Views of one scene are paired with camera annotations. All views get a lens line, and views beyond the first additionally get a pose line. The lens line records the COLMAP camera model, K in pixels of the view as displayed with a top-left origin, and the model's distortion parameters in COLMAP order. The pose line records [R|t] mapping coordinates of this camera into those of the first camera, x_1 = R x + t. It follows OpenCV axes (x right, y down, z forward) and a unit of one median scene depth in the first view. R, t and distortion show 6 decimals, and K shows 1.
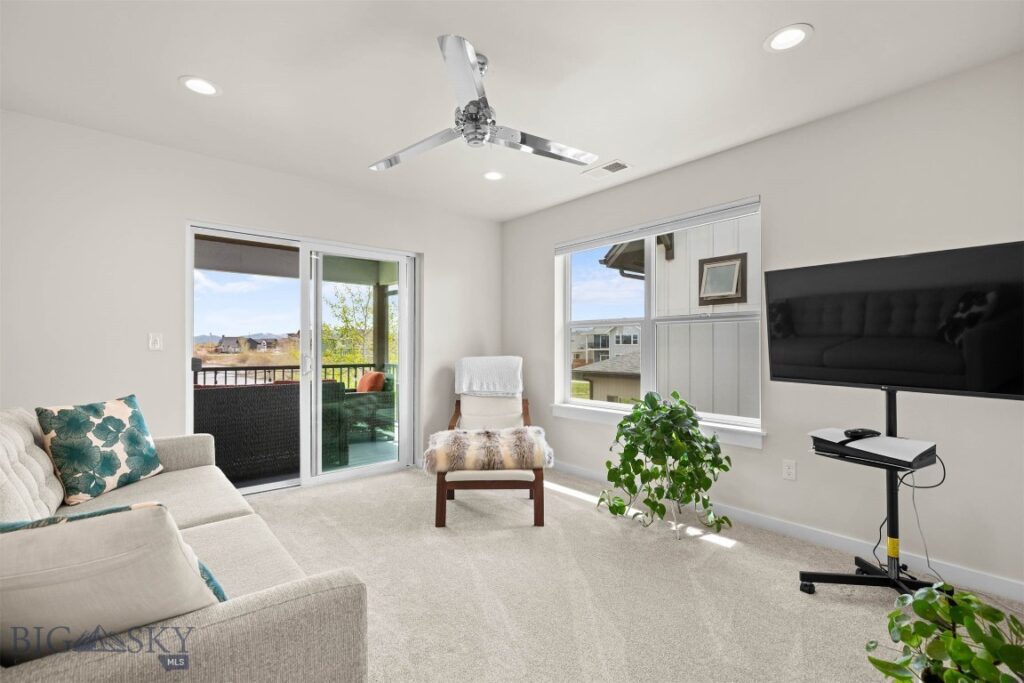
lens RADIAL K [[461.6, 0, 512.5], [0, 461.6, 344.8], [0, 0, 1]] dist [0.004008, 0.000487]
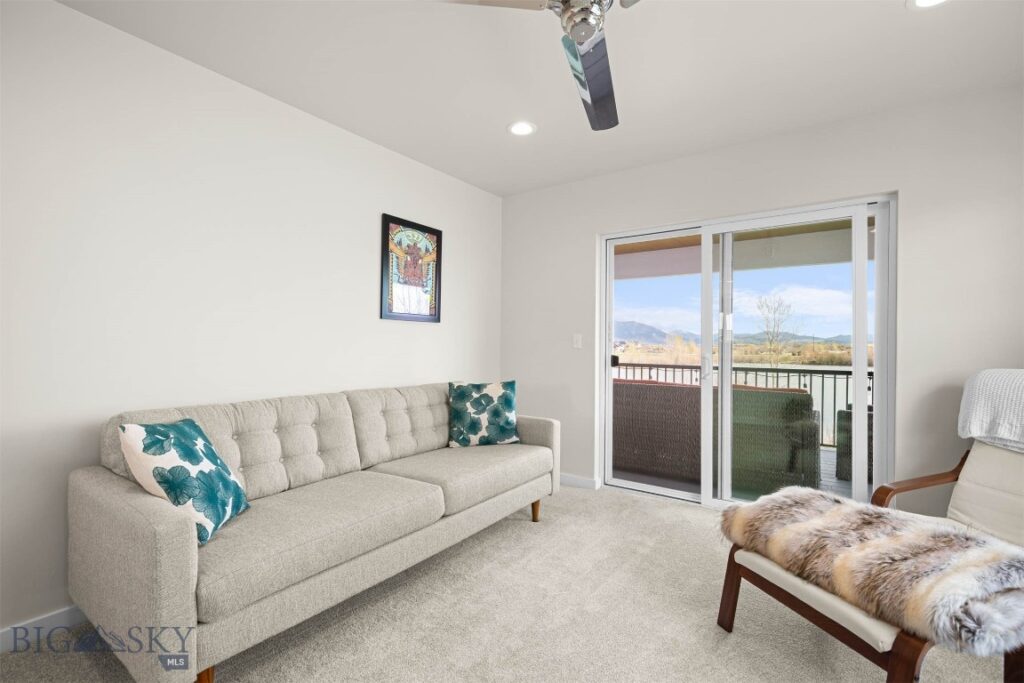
lens RADIAL K [[461.6, 0, 512.5], [0, 461.6, 344.8], [0, 0, 1]] dist [0.004008, 0.000487]
pose [[0.241698, 0.000945, -0.970351, 0.481233], [-0.003440, 0.999994, 0.000117, 0.004074], [0.970346, 0.003309, 0.241699, 0.682311]]
